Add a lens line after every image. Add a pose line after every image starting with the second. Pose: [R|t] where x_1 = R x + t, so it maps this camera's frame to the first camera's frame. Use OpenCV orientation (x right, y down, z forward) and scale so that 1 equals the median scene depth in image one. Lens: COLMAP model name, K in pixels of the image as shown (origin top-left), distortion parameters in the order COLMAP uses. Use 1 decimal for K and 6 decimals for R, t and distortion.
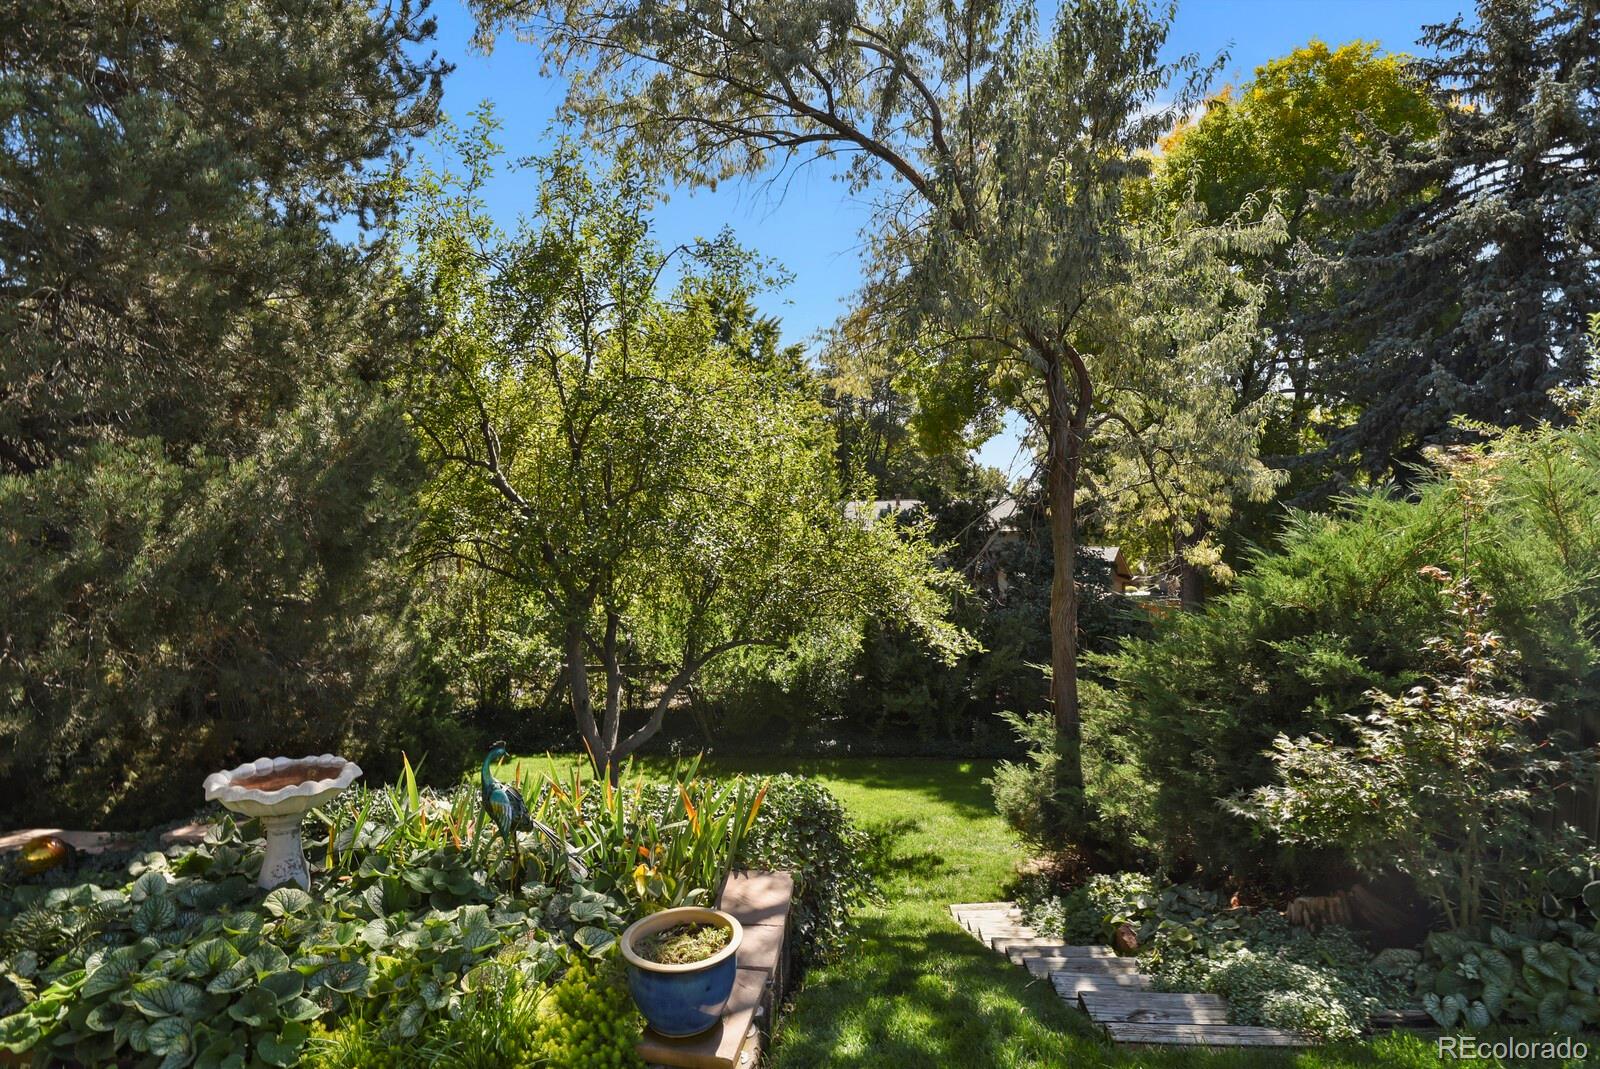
lens RADIAL K [[752.2, 0, 800.0], [0, 752.2, 534.5], [0, 0, 1]] dist [-0.035988, -0.000073]
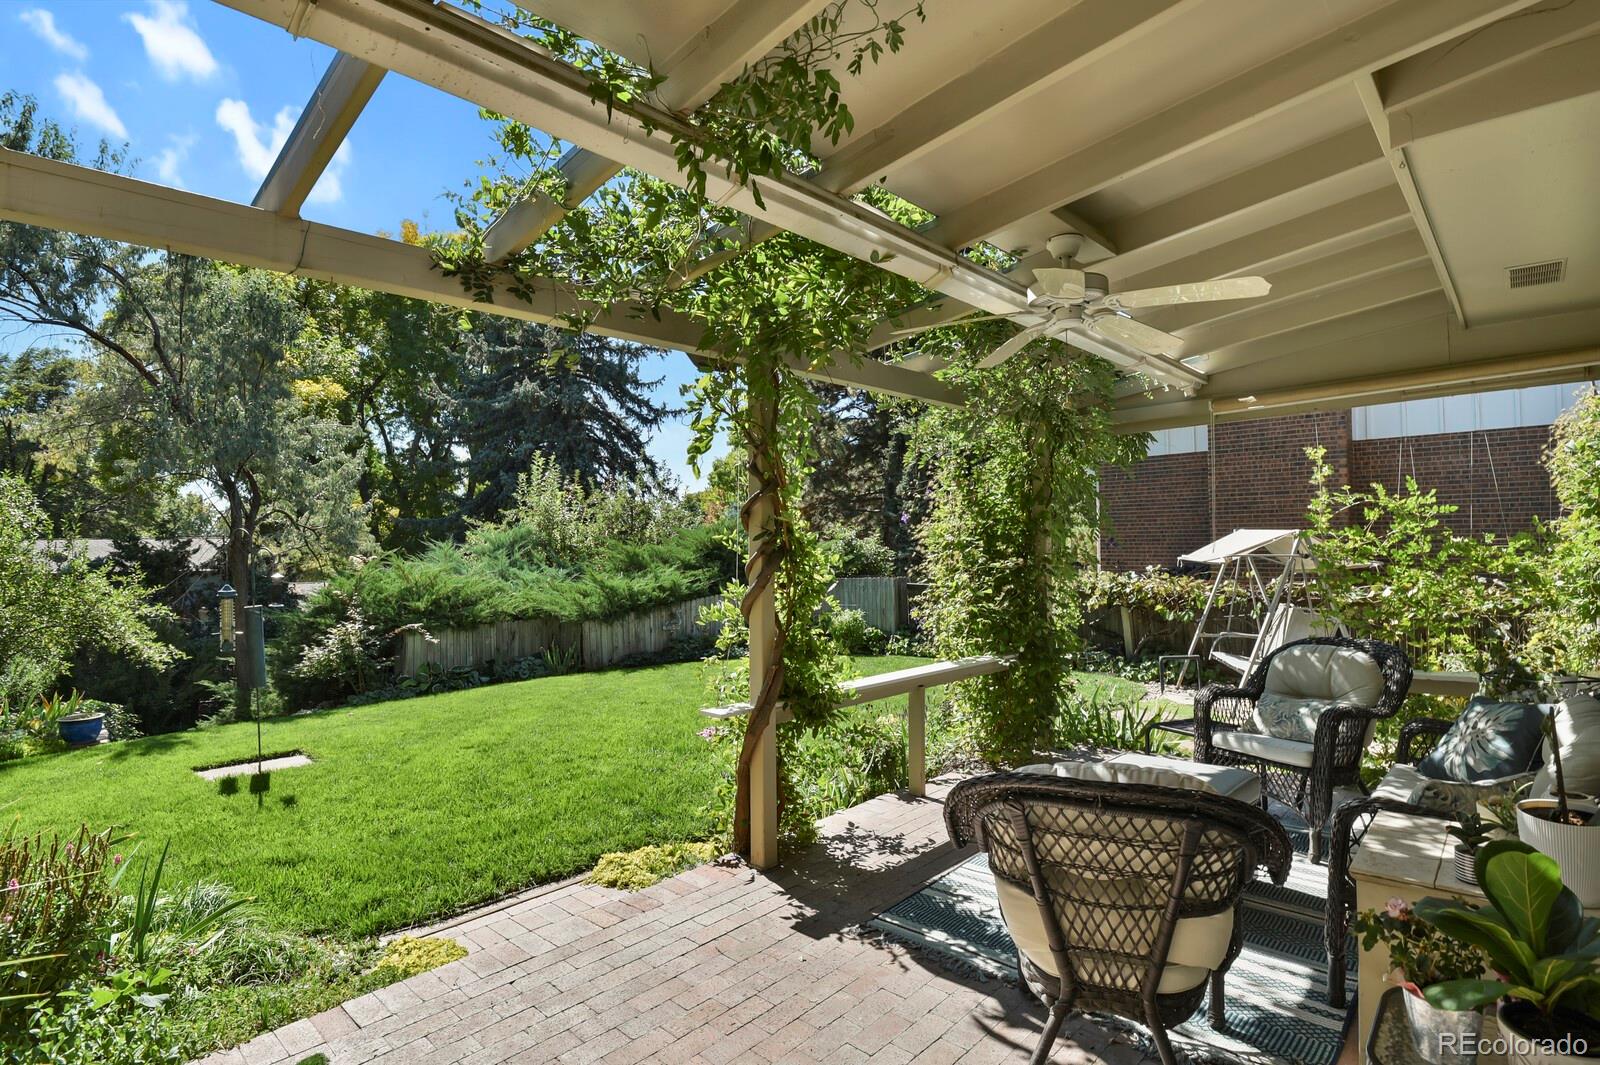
lens RADIAL K [[752.2, 0, 800.0], [0, 752.2, 532.5], [0, 0, 1]] dist [-0.035988, -0.000073]
pose [[0.587466, 0.008595, 0.809204, -0.216547], [0.023434, 0.999344, -0.027628, -0.025944], [-0.808910, 0.035194, 0.586878, -0.837408]]
